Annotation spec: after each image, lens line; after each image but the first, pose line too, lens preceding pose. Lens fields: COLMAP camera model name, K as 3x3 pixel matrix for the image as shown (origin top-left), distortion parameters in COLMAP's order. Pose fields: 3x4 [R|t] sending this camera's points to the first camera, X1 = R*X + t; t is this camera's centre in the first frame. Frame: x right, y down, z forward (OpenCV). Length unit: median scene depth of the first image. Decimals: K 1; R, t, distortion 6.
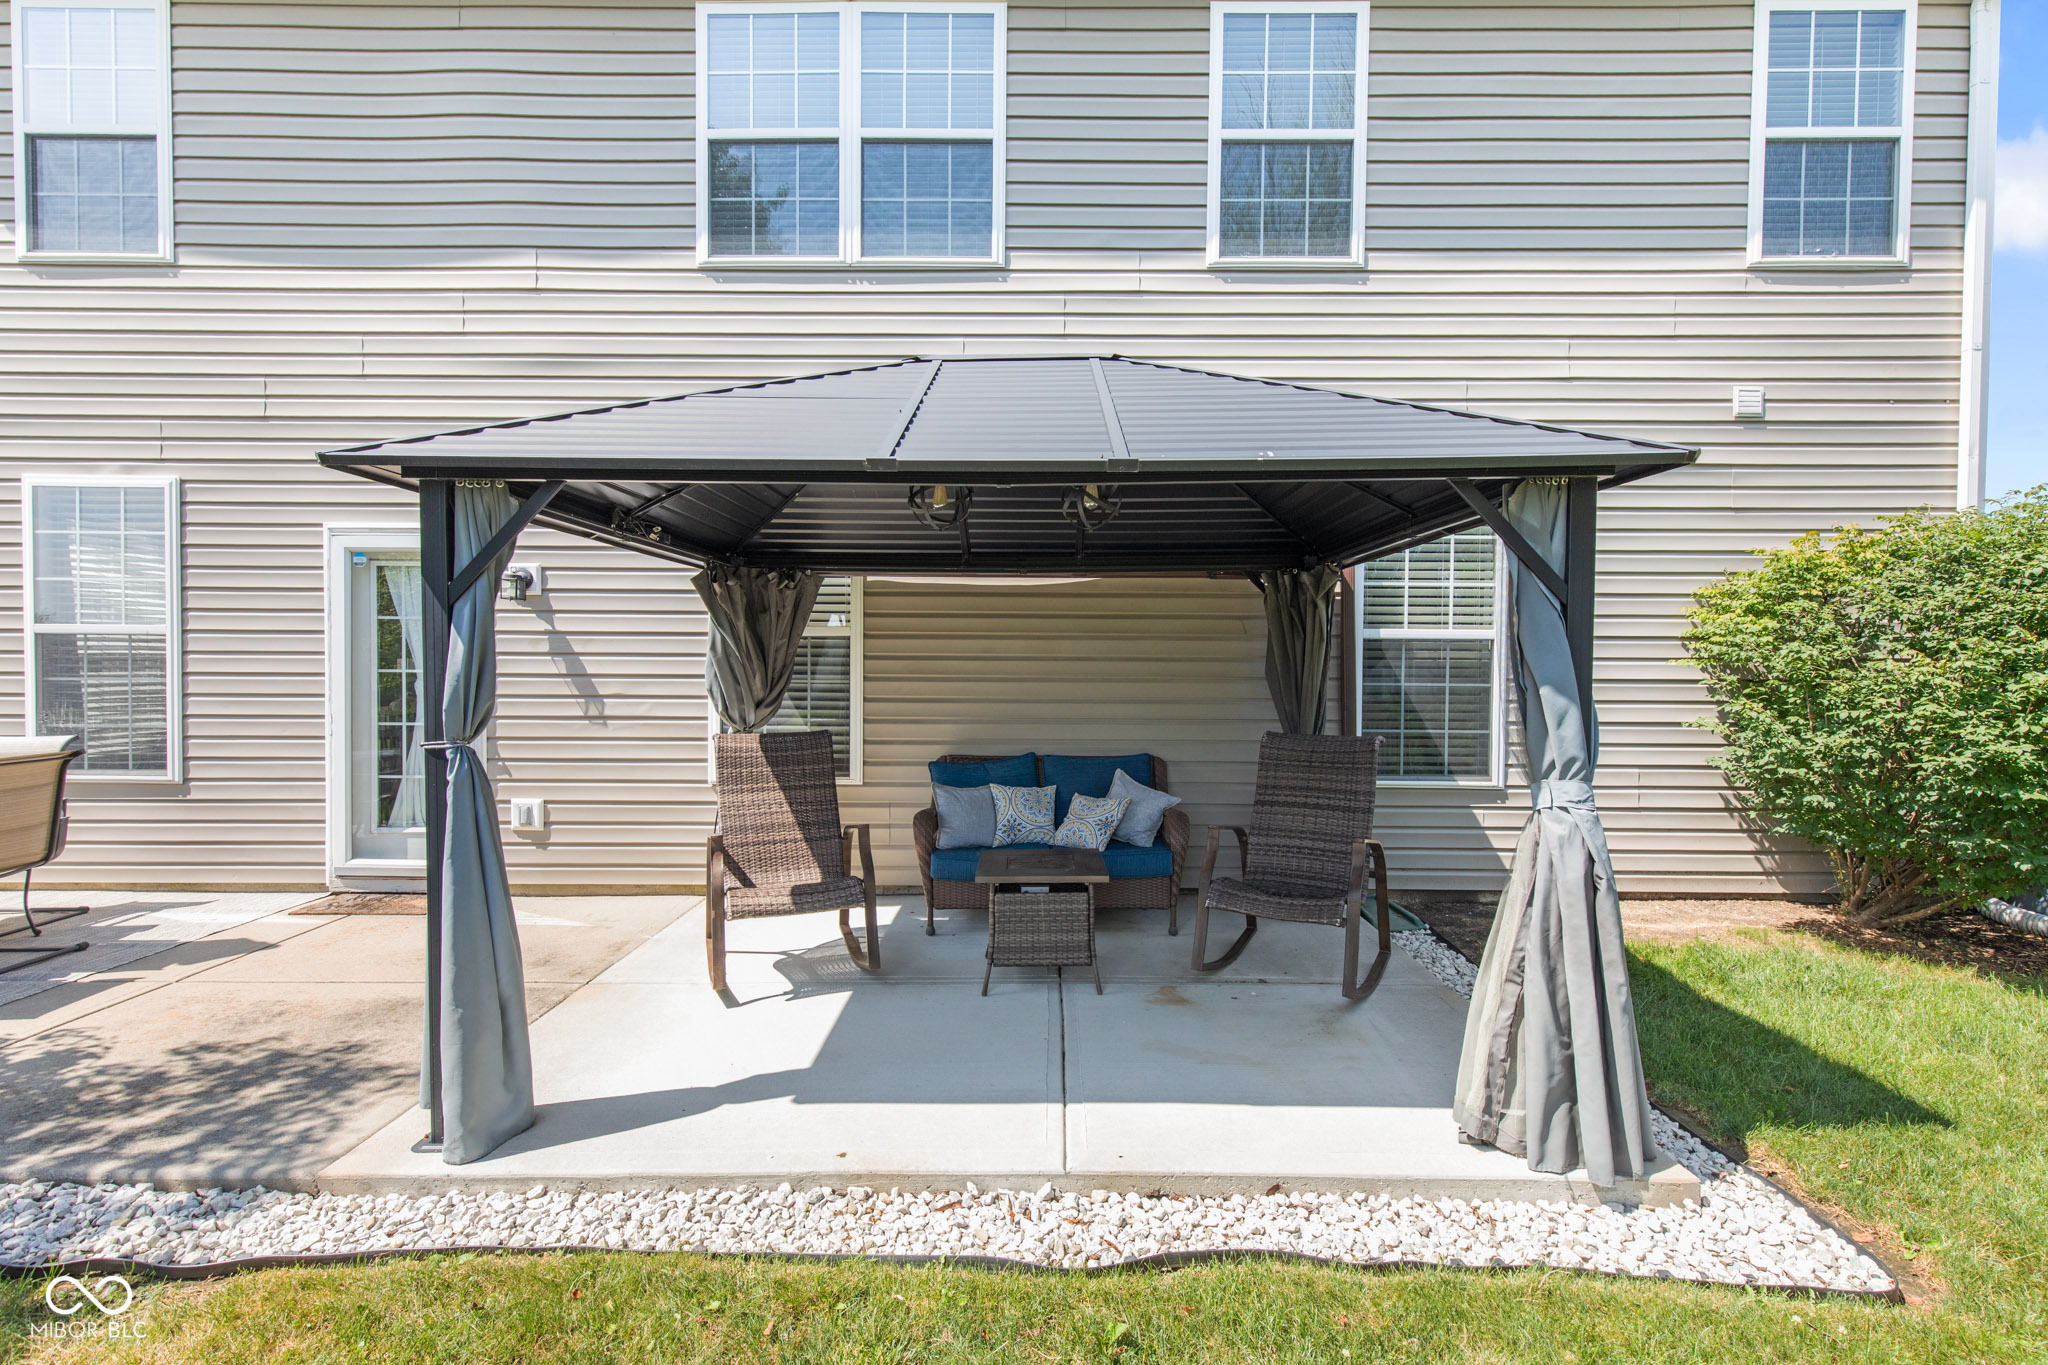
lens RADIAL K [[949.4, 0, 1045.5], [0, 949.4, 695.1], [0, 0, 1]] dist [0.008406, -0.000626]
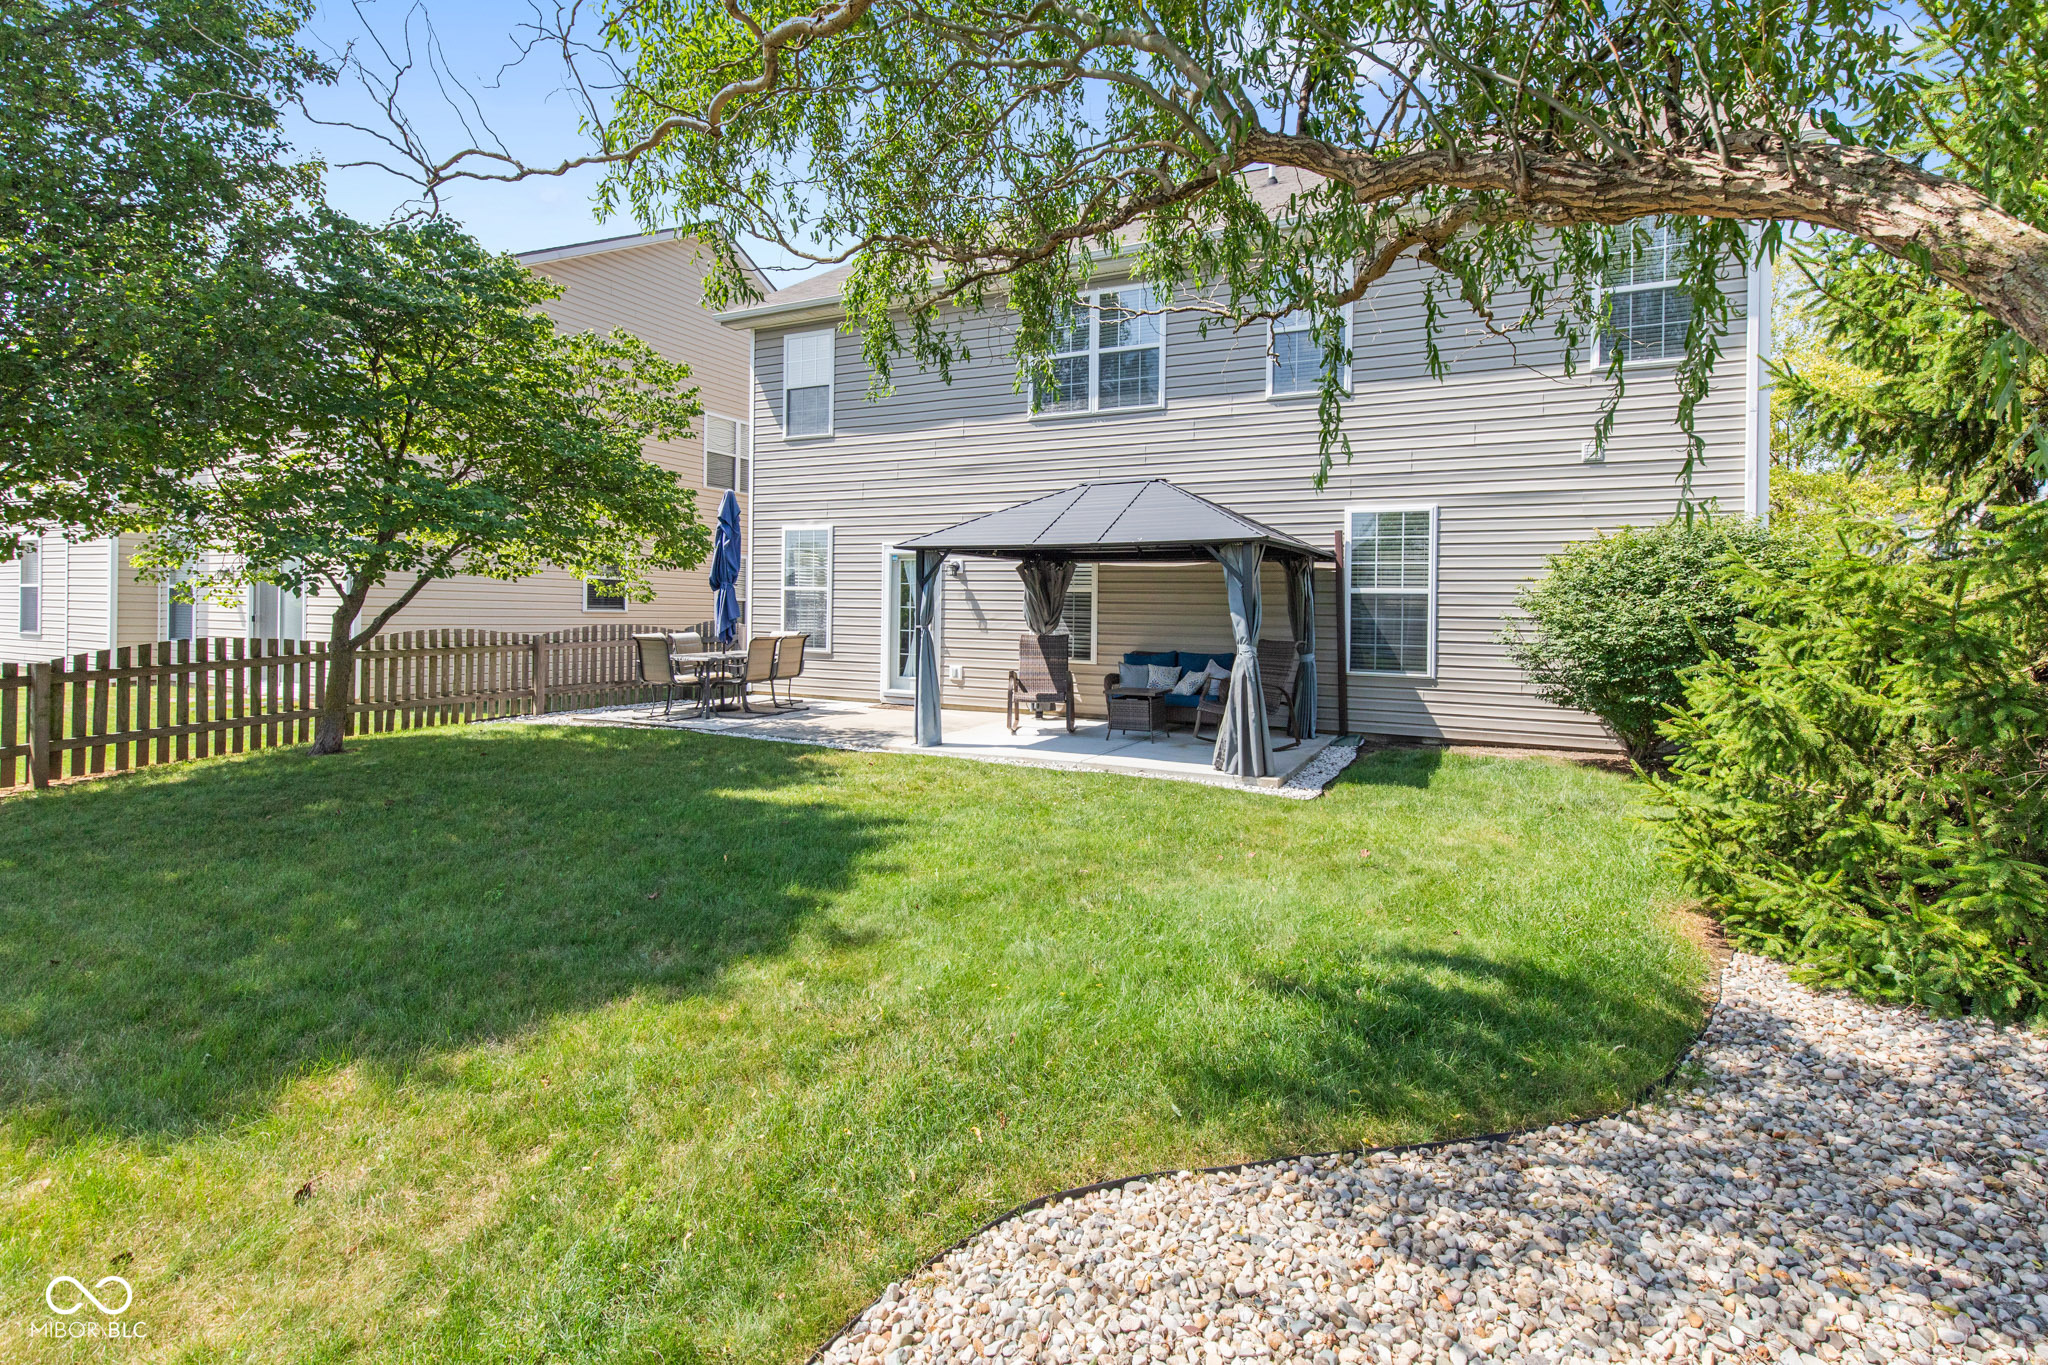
lens RADIAL K [[949.4, 0, 1069.3], [0, 949.4, 645.7], [0, 0, 1]] dist [0.008406, -0.000626]
pose [[0.911463, 0.024477, -0.410652, 0.612126], [-0.022450, 0.999700, 0.009759, 0.036709], [0.410768, 0.000325, 0.911740, -0.919708]]
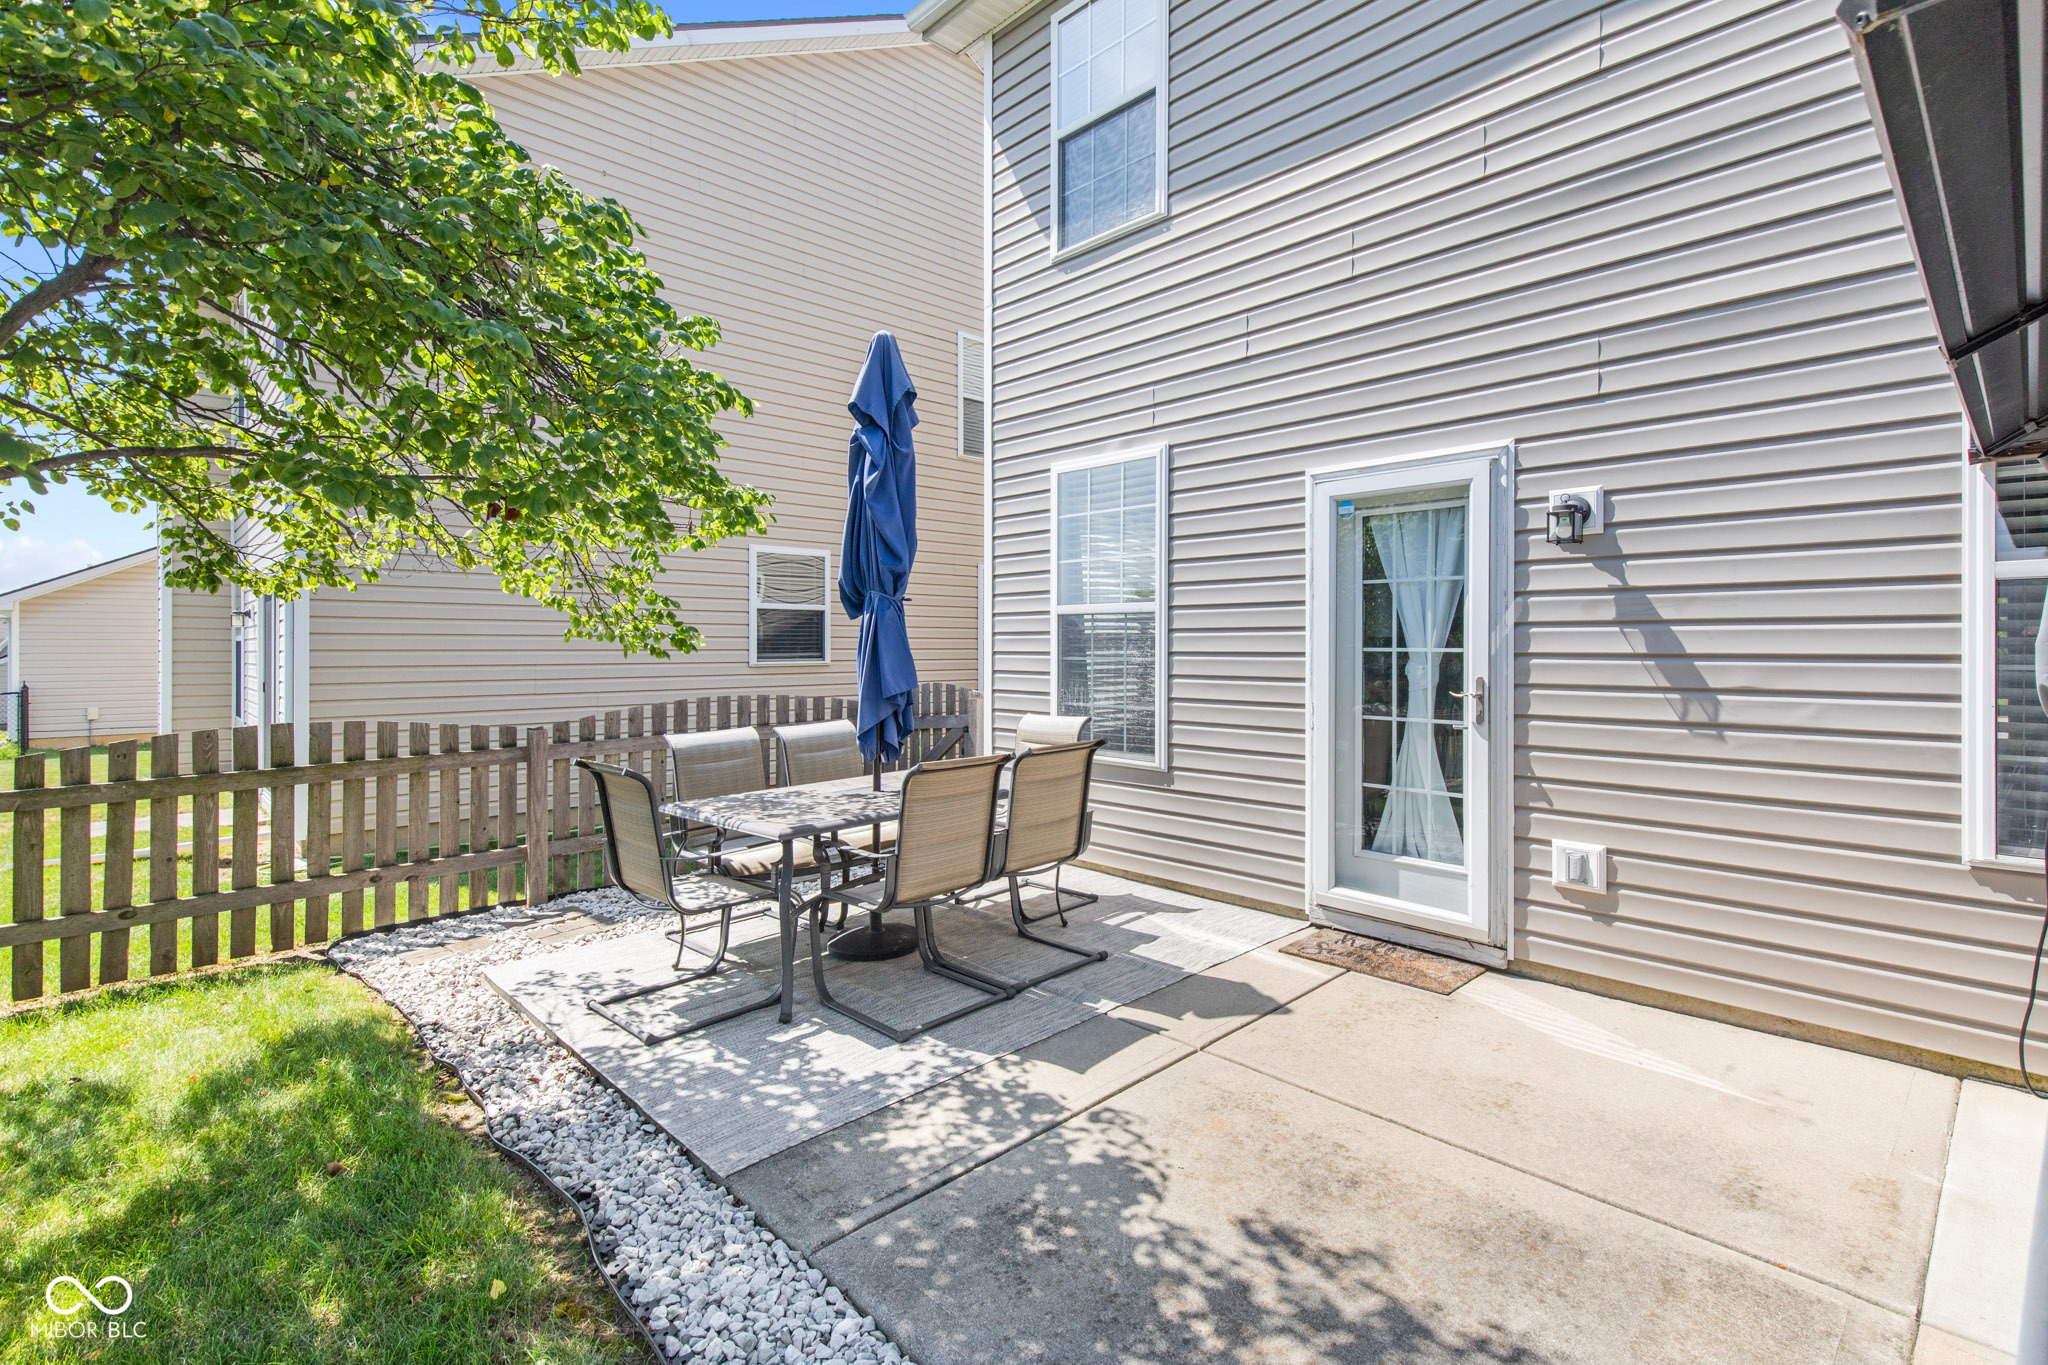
lens RADIAL K [[949.4, 0, 1021.0], [0, 949.4, 636.2], [0, 0, 1]] dist [0.008406, -0.000626]
pose [[0.685975, -0.013591, -0.727498, -0.333464], [-0.010652, 0.999531, -0.028717, -0.011311], [0.727547, 0.027449, 0.685508, 0.265141]]
